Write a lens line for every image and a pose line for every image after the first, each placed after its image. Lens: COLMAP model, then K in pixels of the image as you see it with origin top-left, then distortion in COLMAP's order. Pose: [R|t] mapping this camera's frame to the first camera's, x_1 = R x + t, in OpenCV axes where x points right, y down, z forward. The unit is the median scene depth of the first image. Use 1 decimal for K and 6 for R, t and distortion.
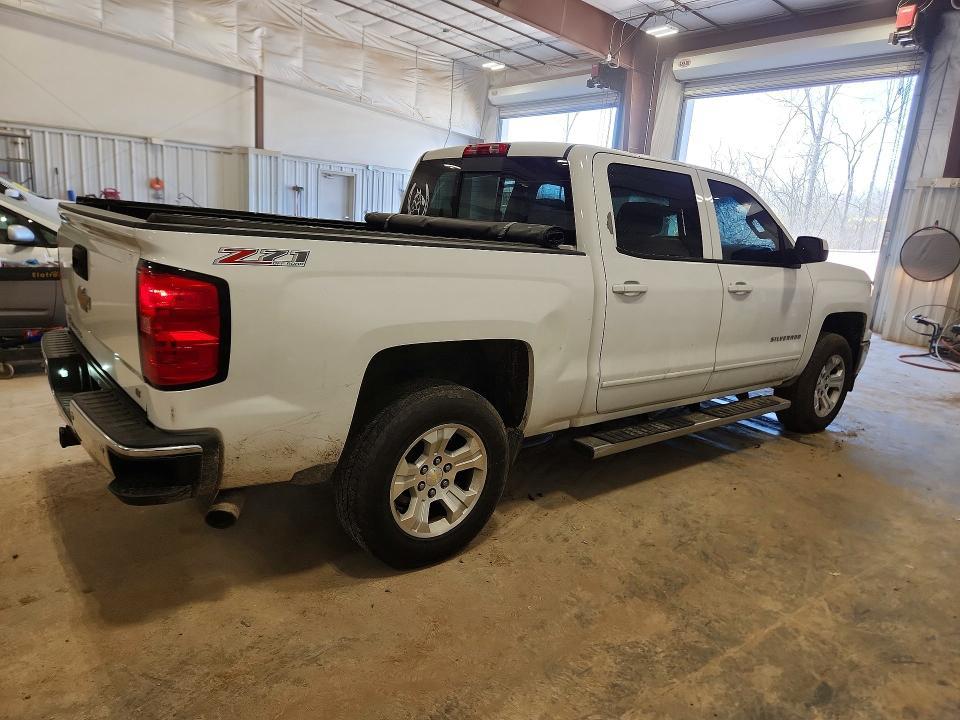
lens RADIAL K [[673.6, 0, 477.3], [0, 673.6, 357.7], [0, 0, 1]] dist [0.141812, -0.148497]
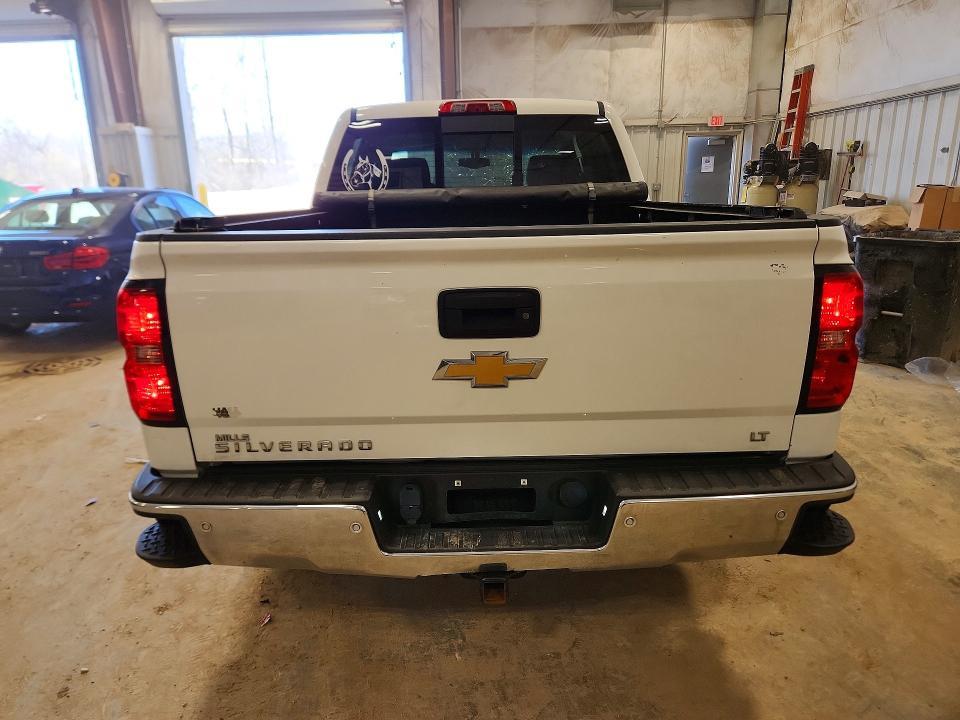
lens RADIAL K [[658.9, 0, 484.5], [0, 658.9, 362.7], [0, 0, 1]] dist [0.074771, -0.061703]
pose [[0.614009, -0.299643, 0.730210, -0.650795], [0.229987, 0.952913, 0.197641, -0.138737], [-0.755049, 0.046586, 0.654011, 0.388137]]
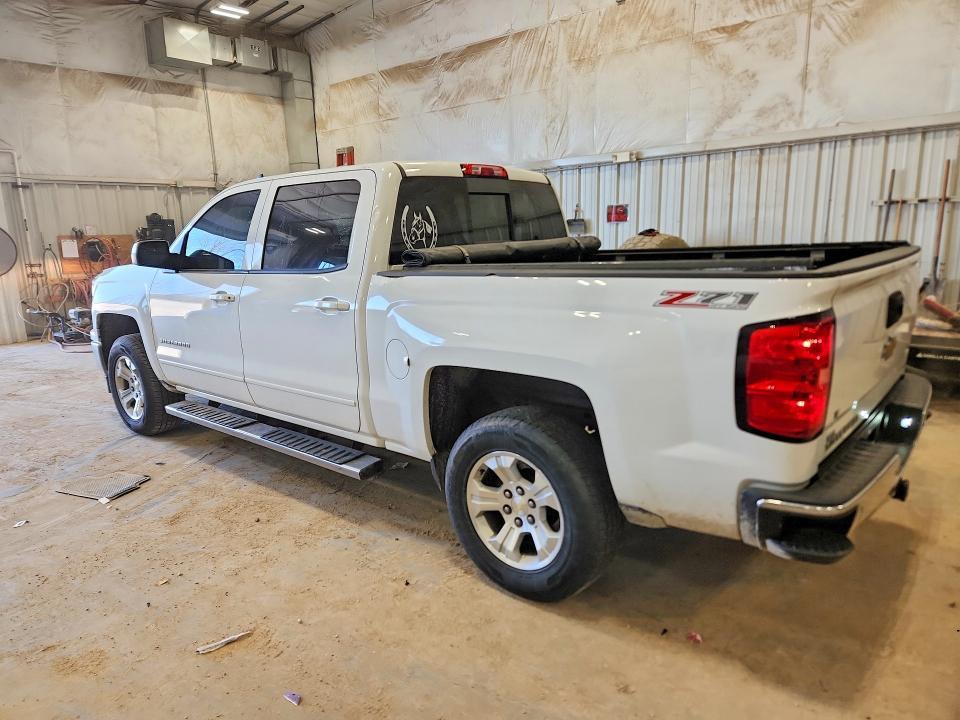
lens RADIAL K [[658.9, 0, 484.5], [0, 658.9, 362.7], [0, 0, 1]] dist [0.074771, -0.061703]
pose [[-0.212883, -0.268986, 0.939323, -0.863848], [0.214695, 0.924987, 0.313538, -0.312633], [-0.953198, 0.268414, -0.139164, 1.083826]]
